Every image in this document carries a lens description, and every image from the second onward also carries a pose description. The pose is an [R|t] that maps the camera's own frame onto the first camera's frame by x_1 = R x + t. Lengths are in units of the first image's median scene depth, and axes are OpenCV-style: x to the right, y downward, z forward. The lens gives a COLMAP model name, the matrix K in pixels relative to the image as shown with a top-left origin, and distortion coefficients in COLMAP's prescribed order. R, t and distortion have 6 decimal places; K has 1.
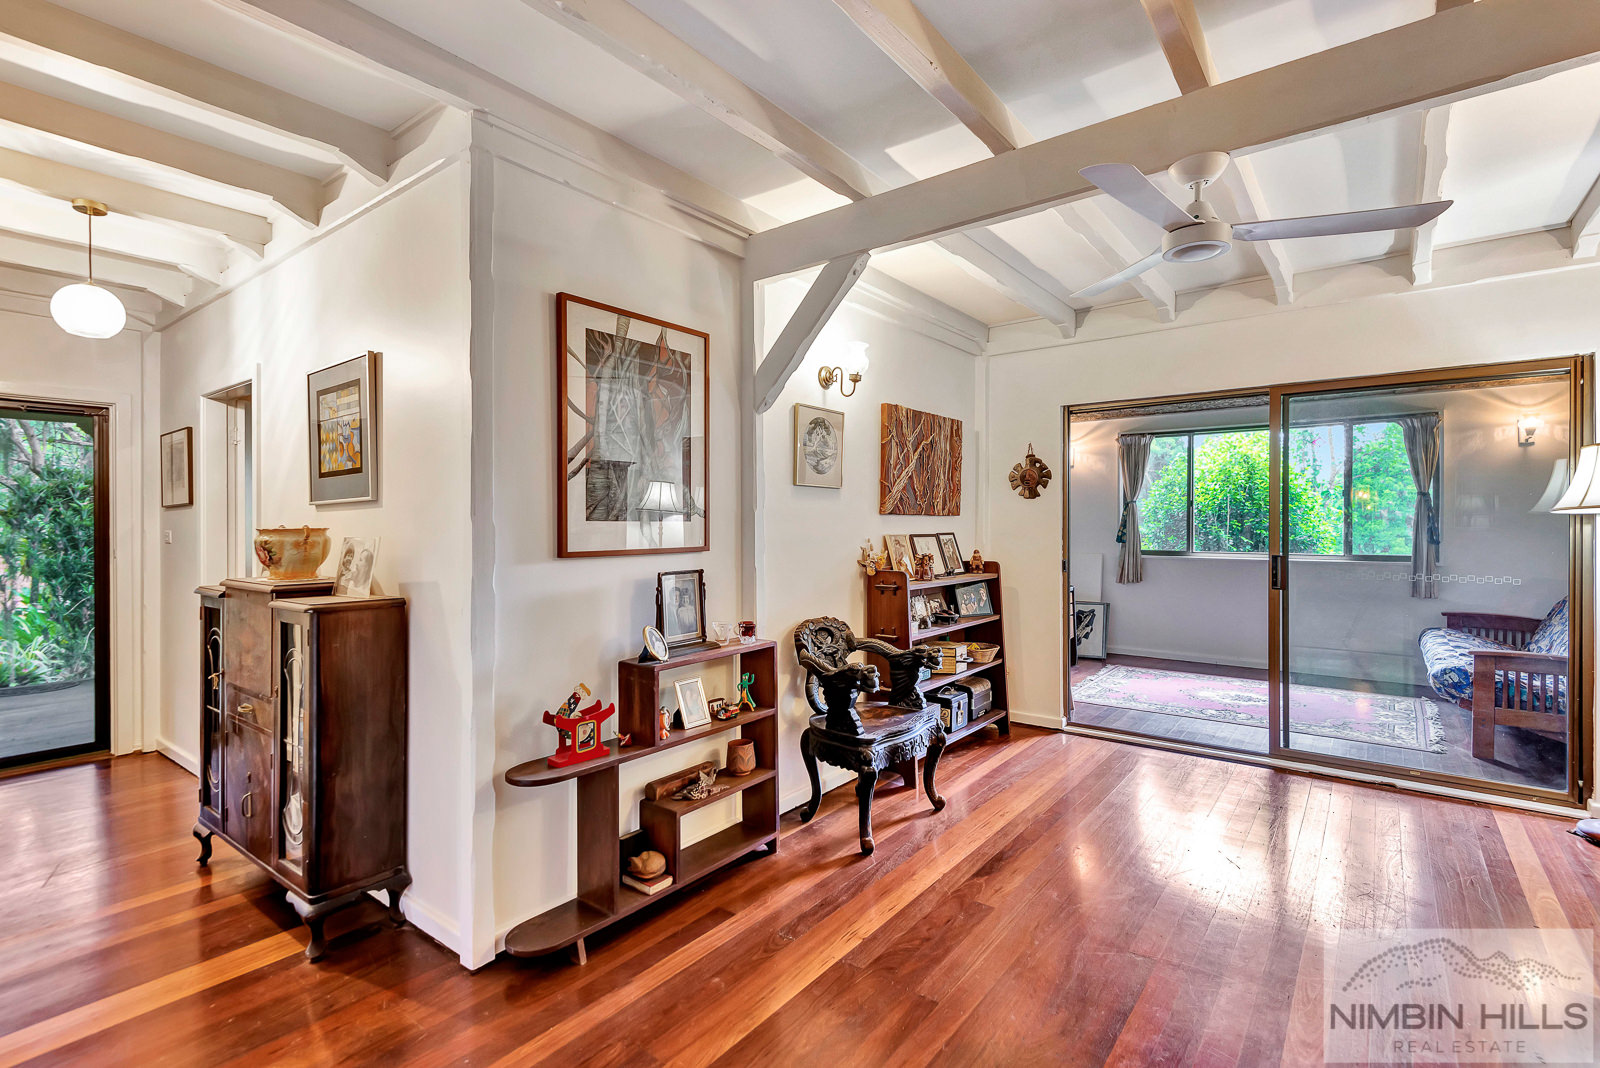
lens RADIAL K [[744.0, 0, 812.1], [0, 744.0, 527.7], [0, 0, 1]] dist [0.010074, -0.001994]
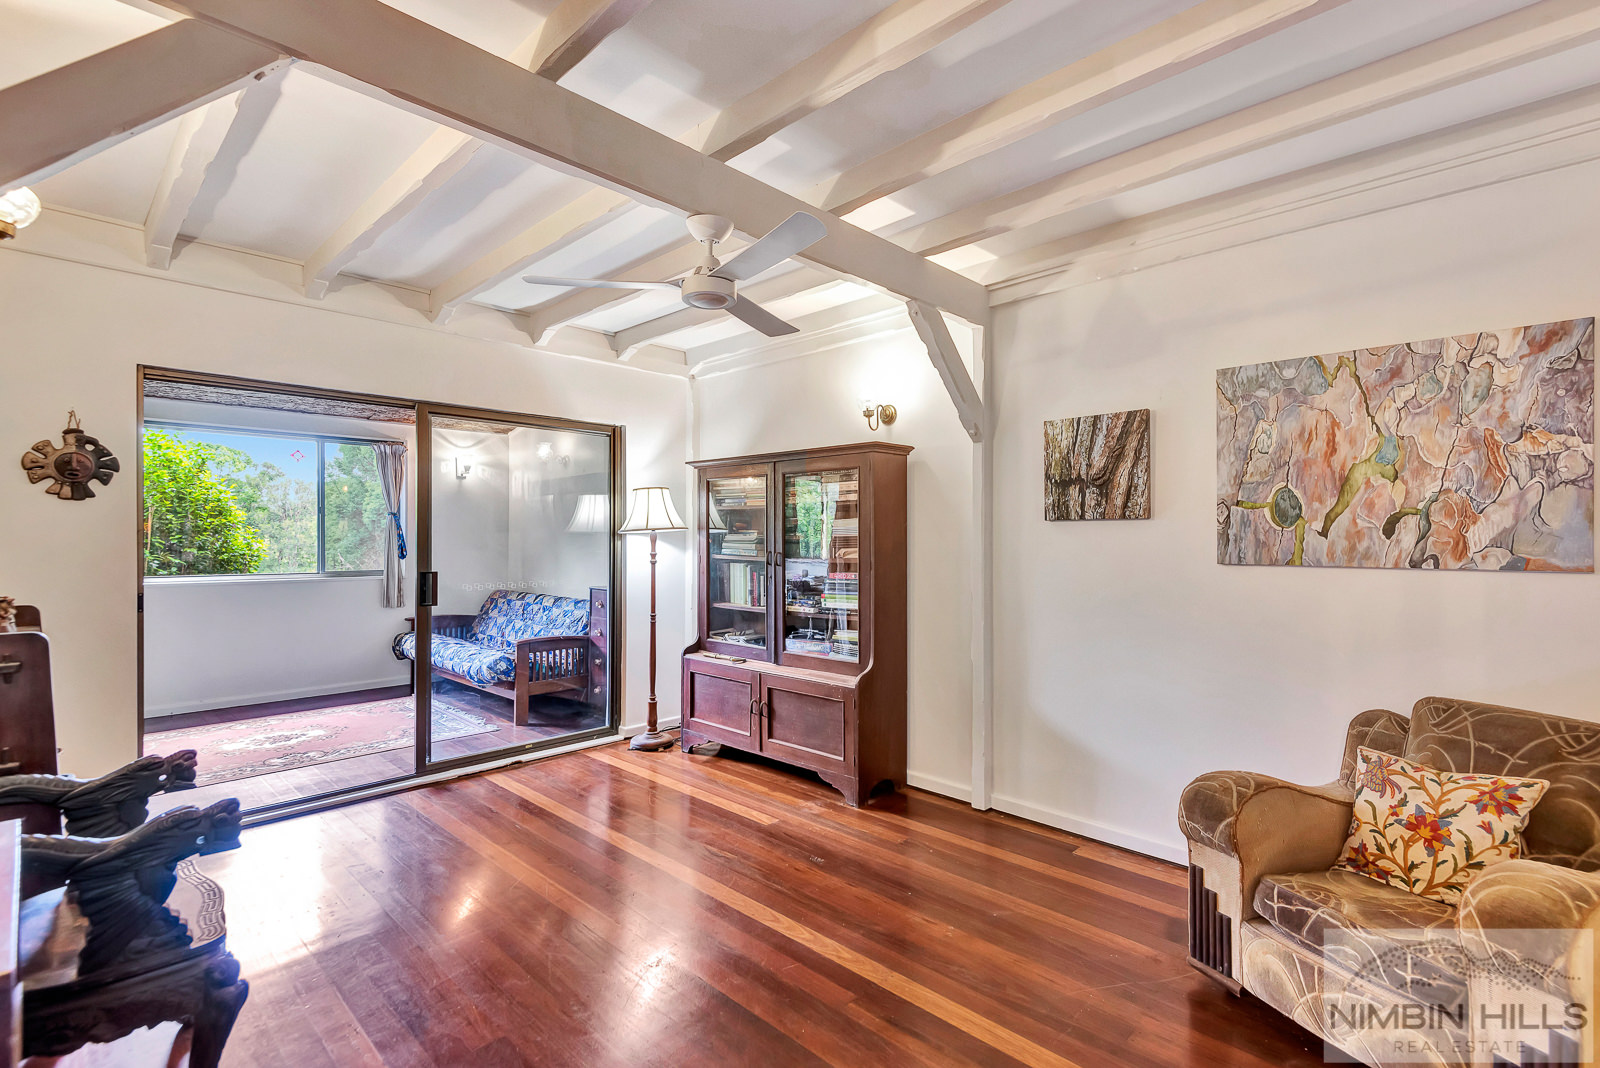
lens RADIAL K [[744.0, 0, 808.2], [0, 744.0, 540.6], [0, 0, 1]] dist [0.010074, -0.001994]
pose [[0.118382, 0.001064, 0.992968, -0.299737], [0.005301, 0.999985, -0.001703, -0.000281], [-0.992954, 0.005465, 0.118375, 0.361881]]
